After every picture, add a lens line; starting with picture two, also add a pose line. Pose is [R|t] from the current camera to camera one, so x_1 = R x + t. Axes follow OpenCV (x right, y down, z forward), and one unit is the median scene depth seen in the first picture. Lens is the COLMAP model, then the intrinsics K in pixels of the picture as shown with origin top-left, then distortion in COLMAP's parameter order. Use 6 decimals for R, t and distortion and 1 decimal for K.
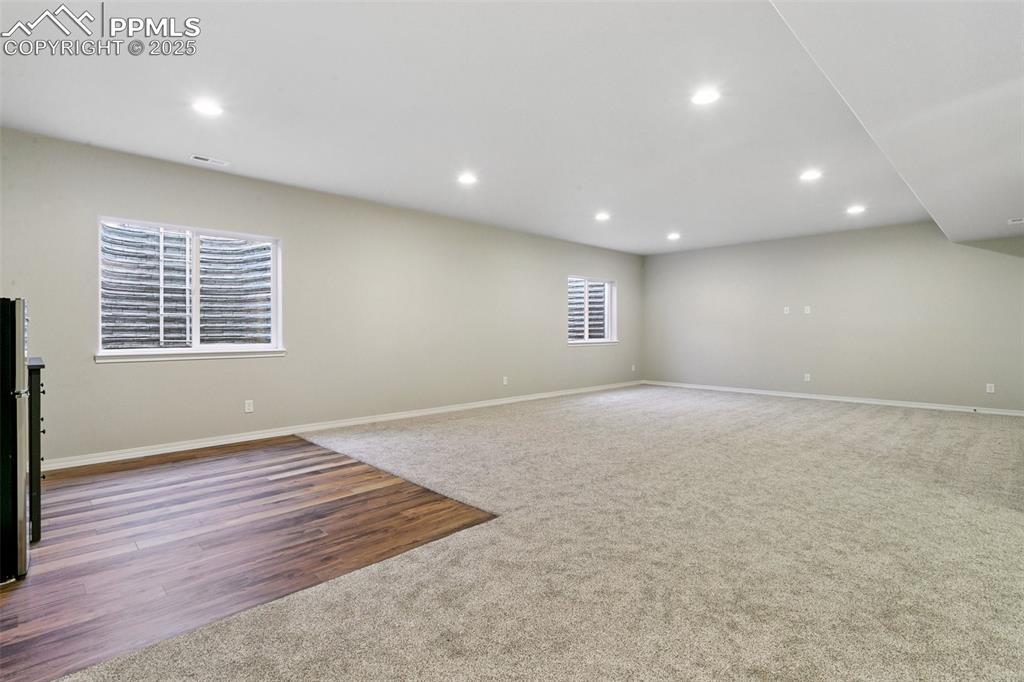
lens RADIAL K [[486.6, 0, 509.1], [0, 486.6, 334.7], [0, 0, 1]] dist [0.000025, 0.001677]
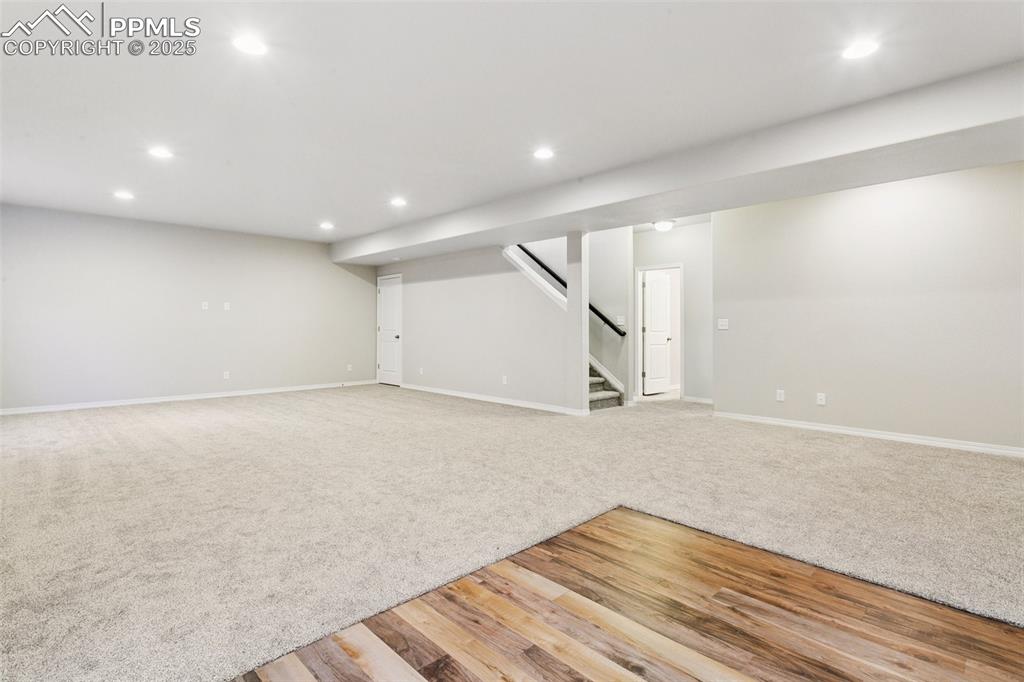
lens RADIAL K [[486.6, 0, 508.9], [0, 486.6, 341.7], [0, 0, 1]] dist [0.000025, 0.001677]
pose [[0.015011, -0.029320, 0.999457, -0.998844], [0.009567, 0.999528, 0.029179, -0.007655], [-0.999842, 0.009124, 0.015285, 1.157634]]
